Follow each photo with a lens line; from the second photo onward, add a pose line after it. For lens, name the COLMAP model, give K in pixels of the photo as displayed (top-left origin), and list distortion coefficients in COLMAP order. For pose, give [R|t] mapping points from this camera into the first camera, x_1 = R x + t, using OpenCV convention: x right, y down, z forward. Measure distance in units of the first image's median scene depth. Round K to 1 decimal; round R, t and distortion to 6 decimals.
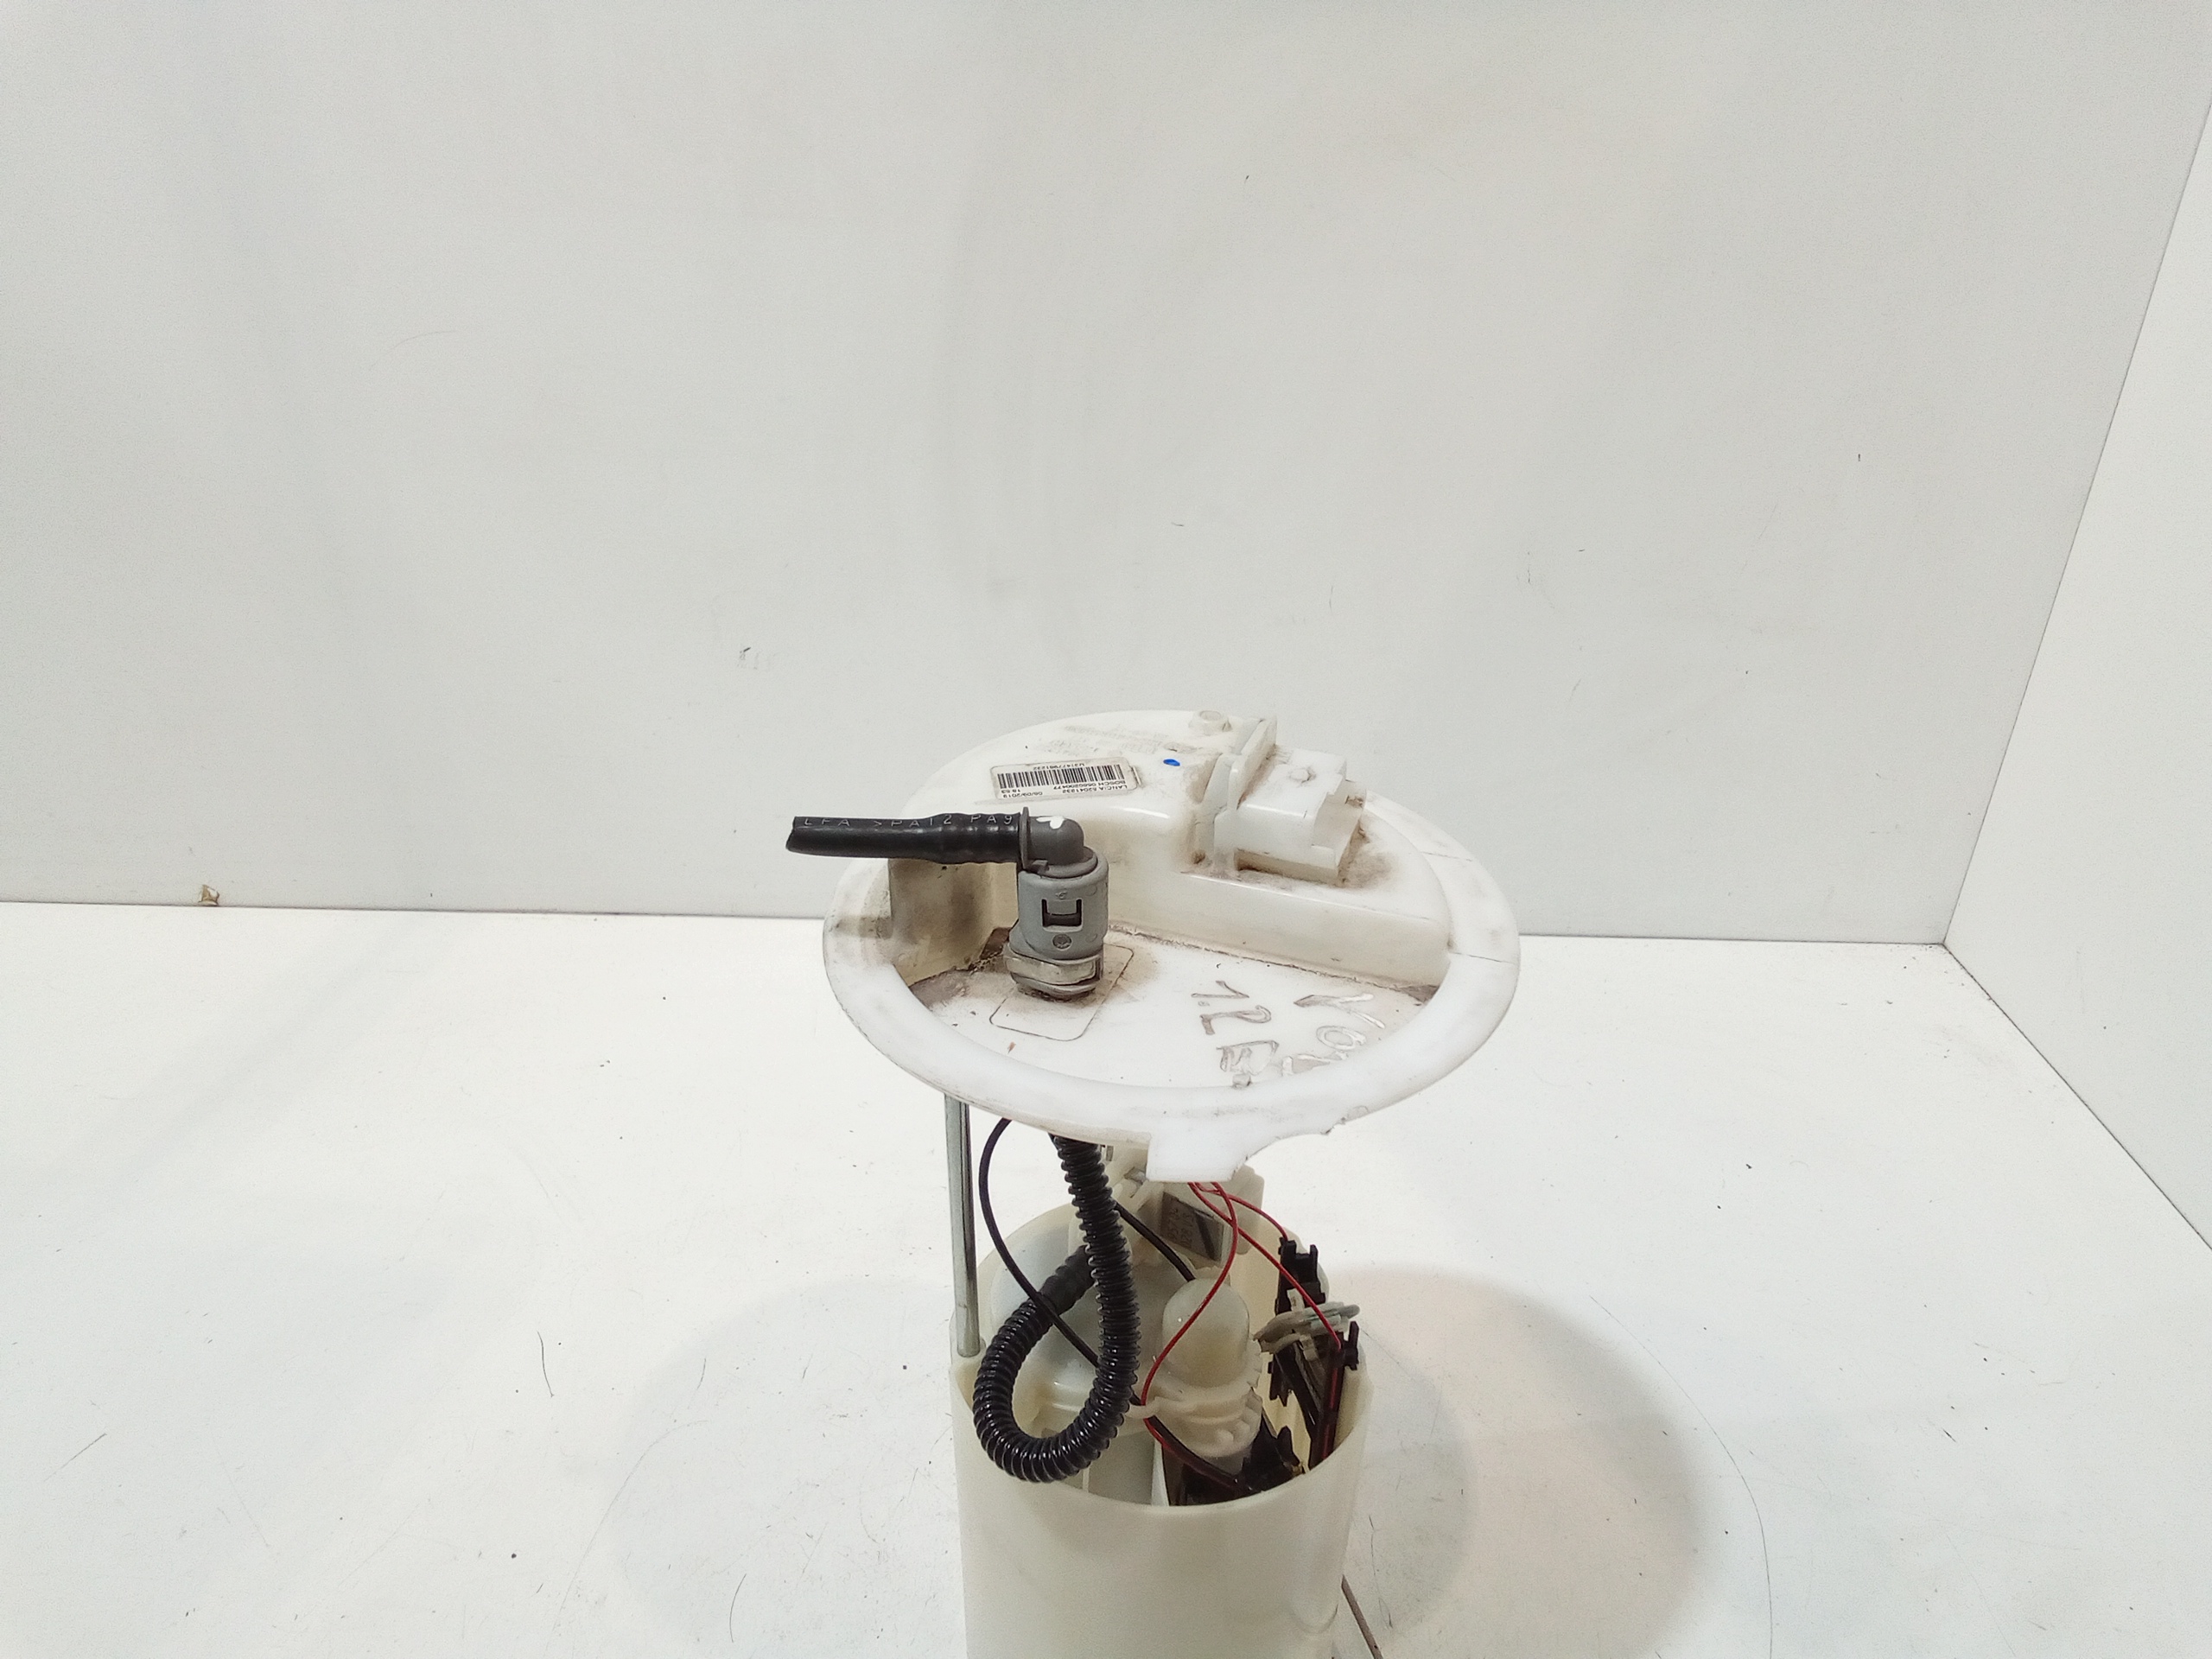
lens RADIAL K [[1529.7, 0, 1106.0], [0, 1529.7, 829.5], [0, 0, 1]] dist [0.070771, -0.084327]
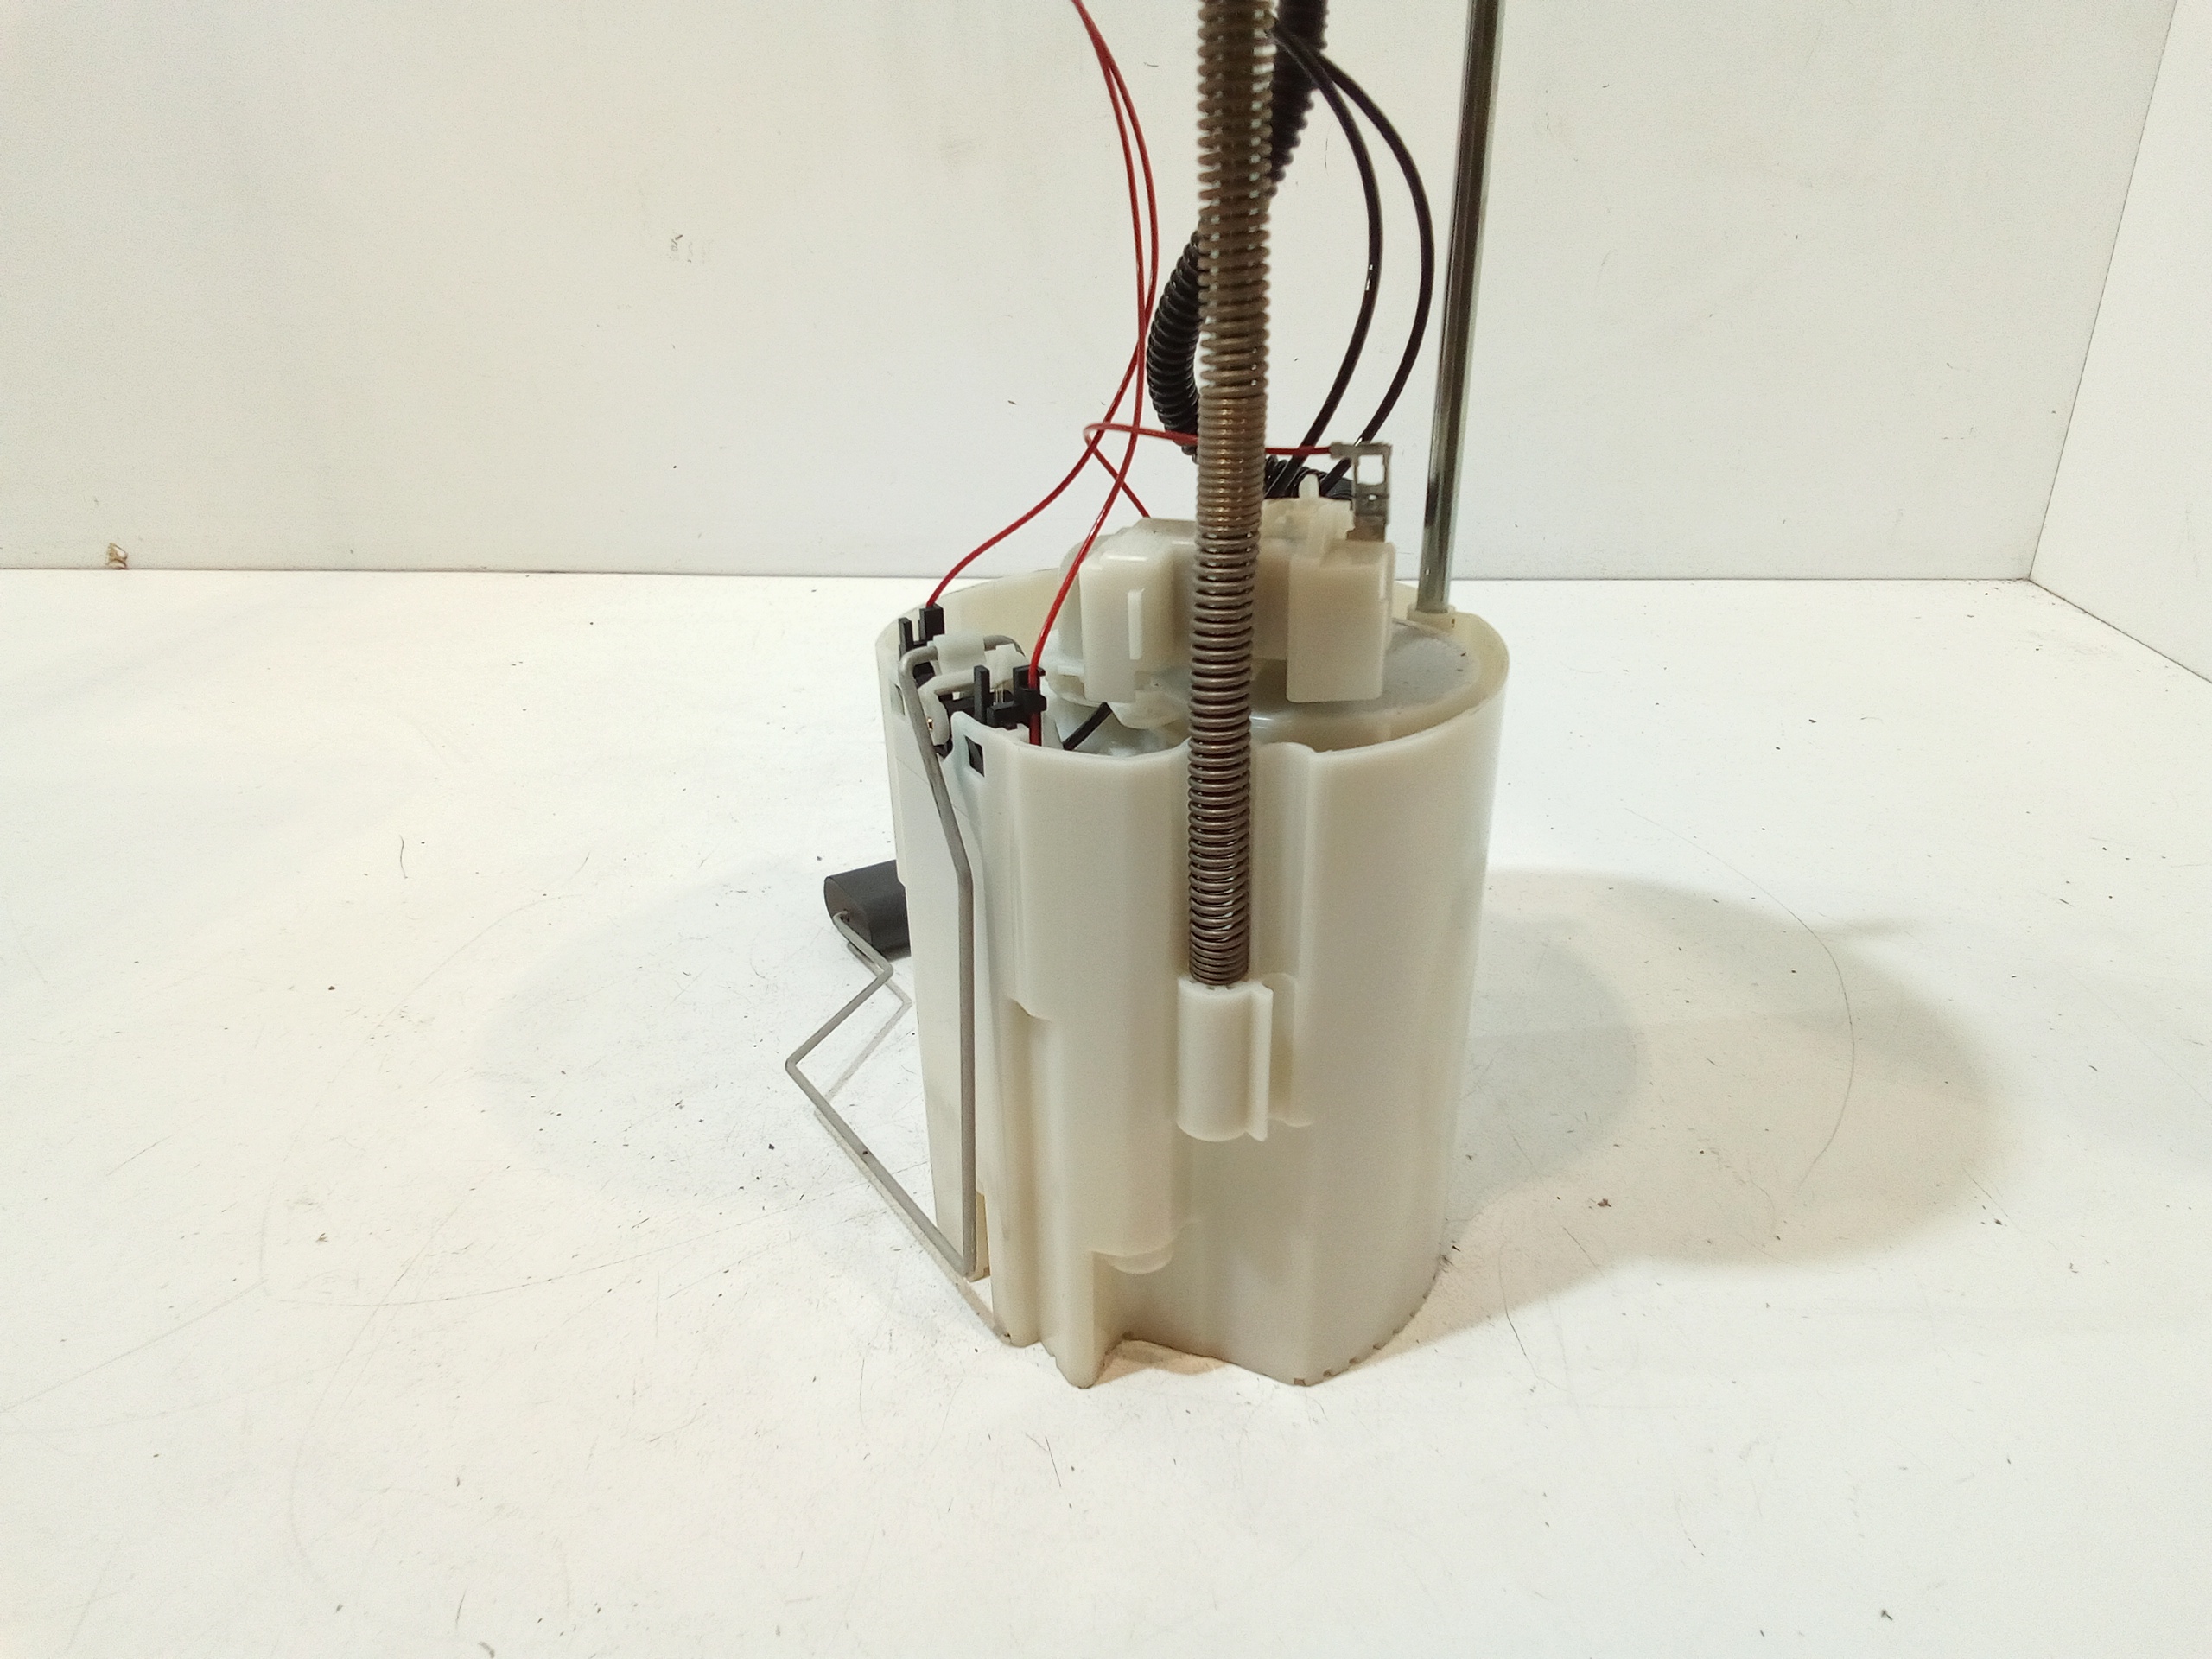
lens RADIAL K [[1529.7, 0, 1106.0], [0, 1529.7, 829.5], [0, 0, 1]] dist [0.070771, -0.084327]
pose [[0.999328, -0.014936, -0.033473, 0.058739], [0.013335, 0.998779, -0.047565, 0.375754], [0.034142, 0.047087, 0.998307, 0.151213]]
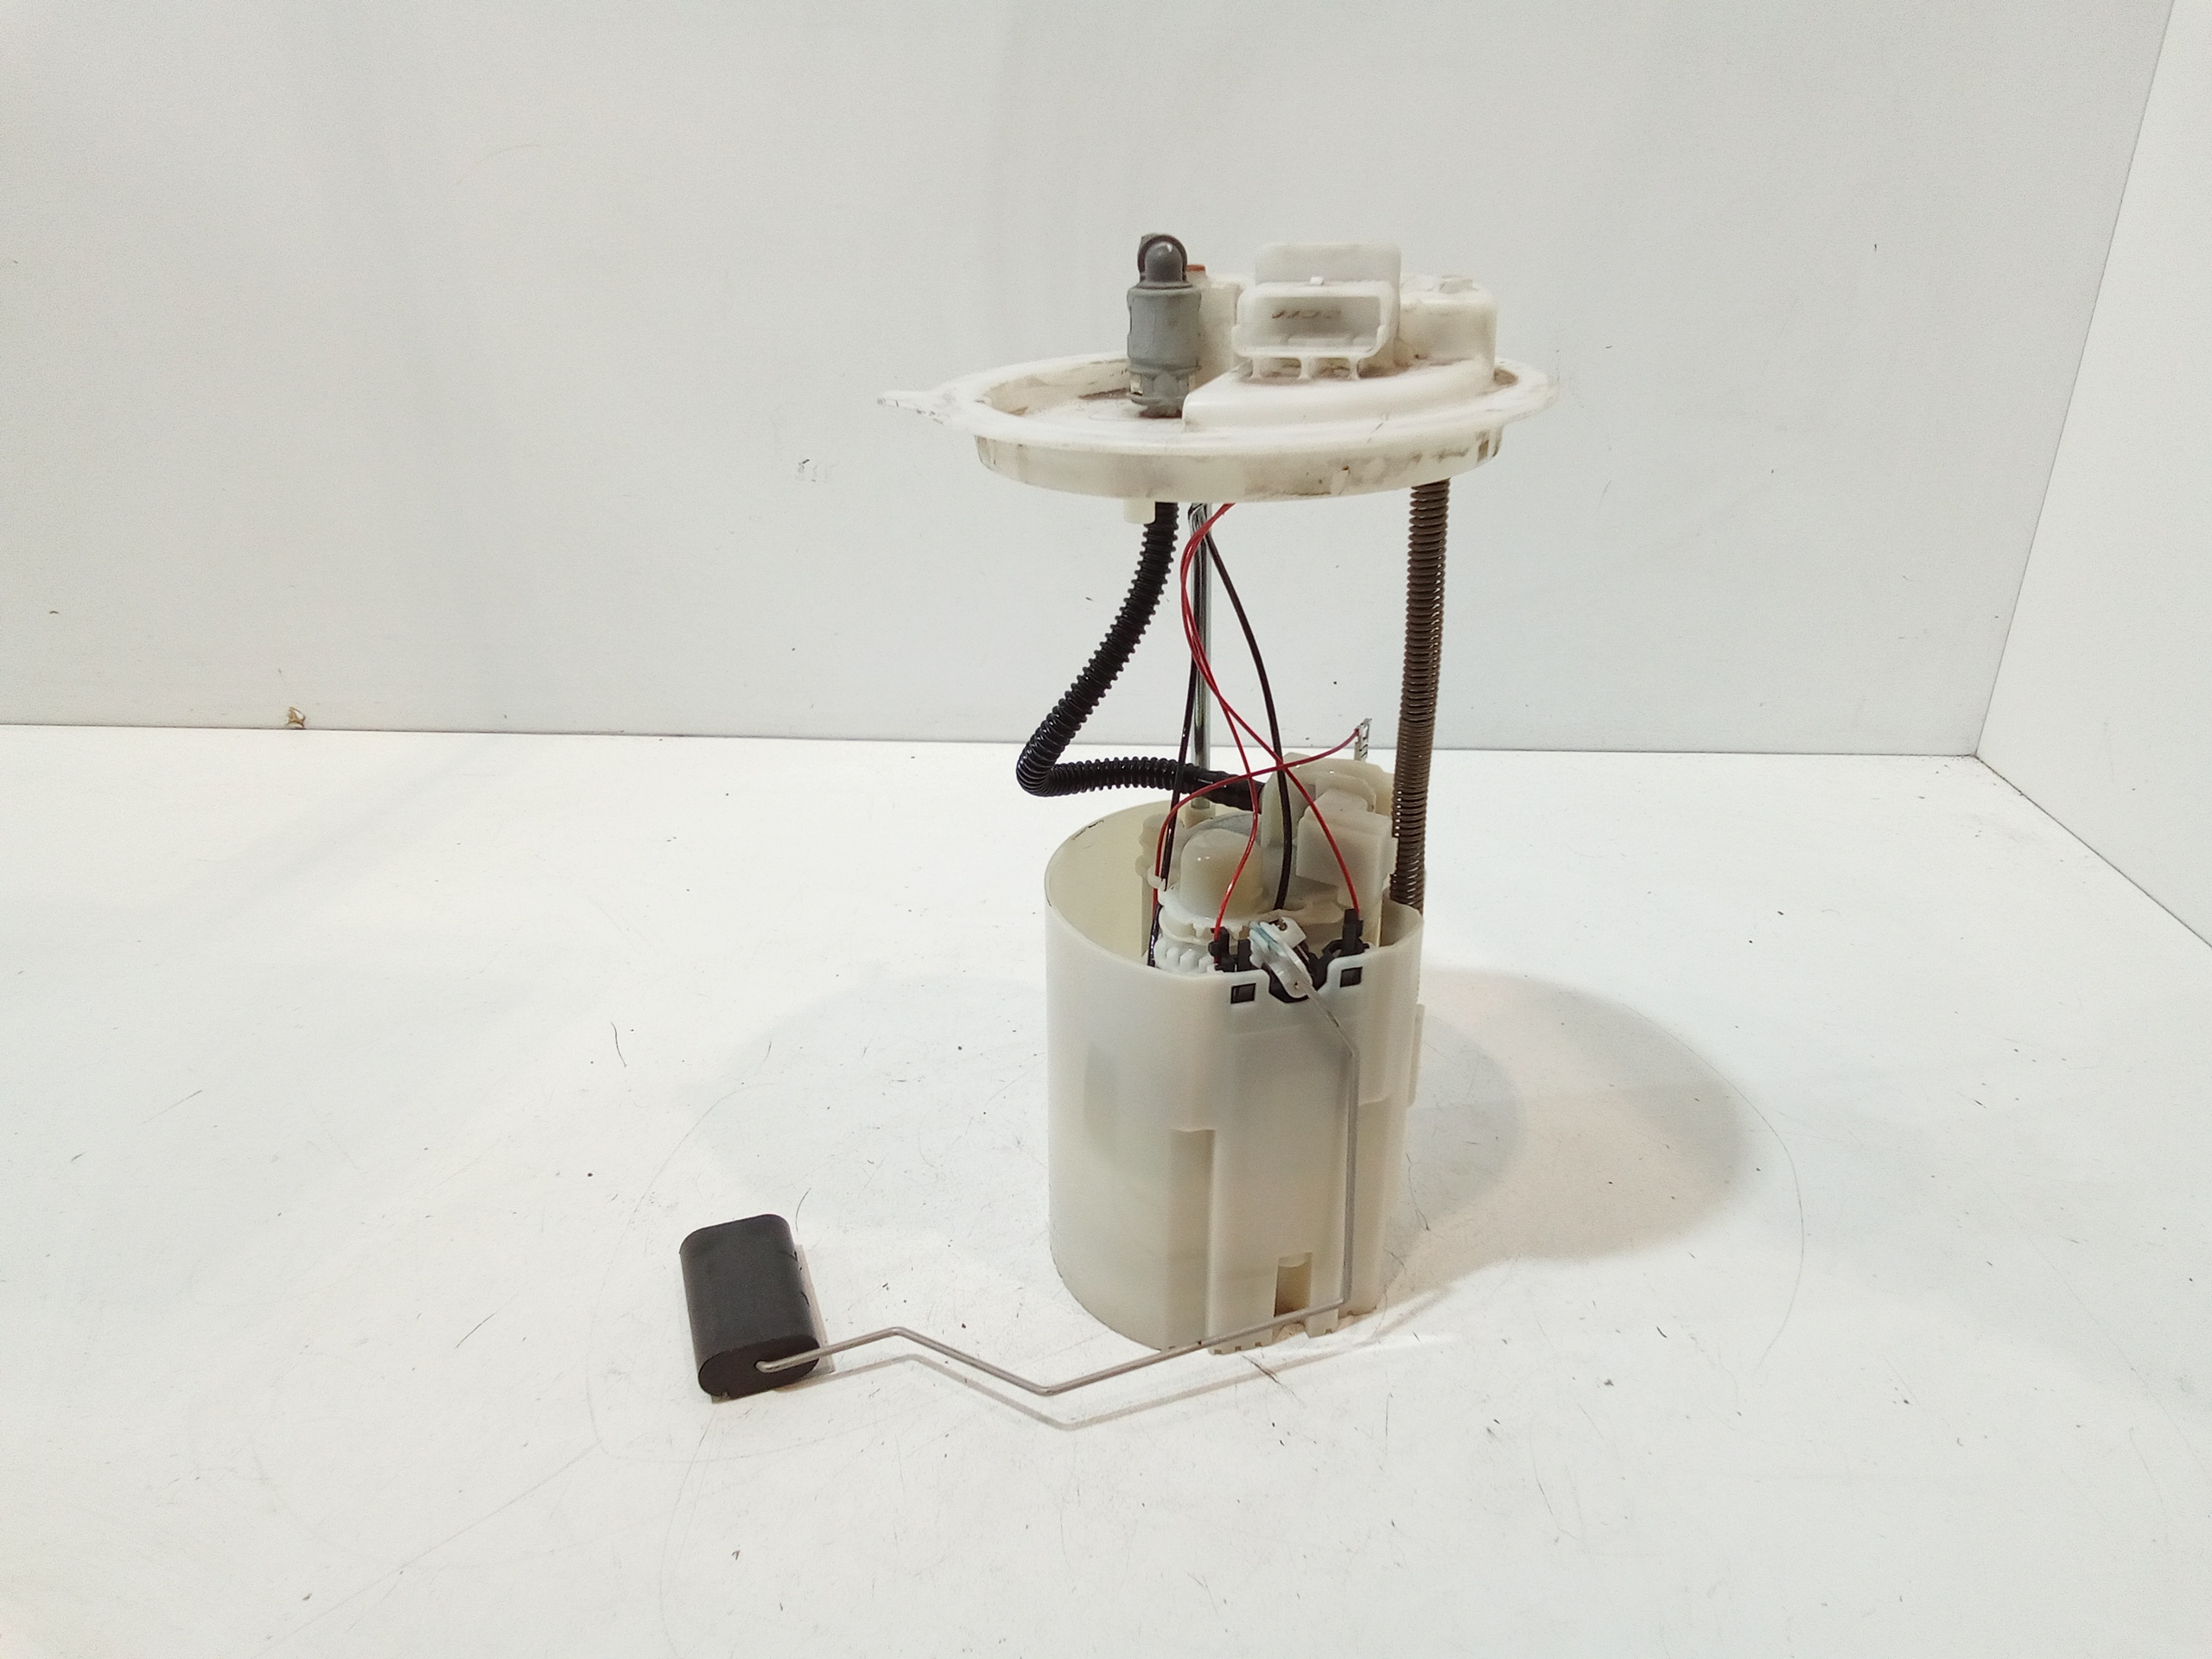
lens RADIAL K [[1526.3, 0, 1106.0], [0, 1526.3, 829.5], [0, 0, 1]] dist [0.094287, -0.126645]
pose [[0.999580, -0.006584, -0.028238, -0.000815], [0.005152, 0.998713, -0.050457, 0.253681], [0.028534, 0.050290, 0.998327, -0.042401]]
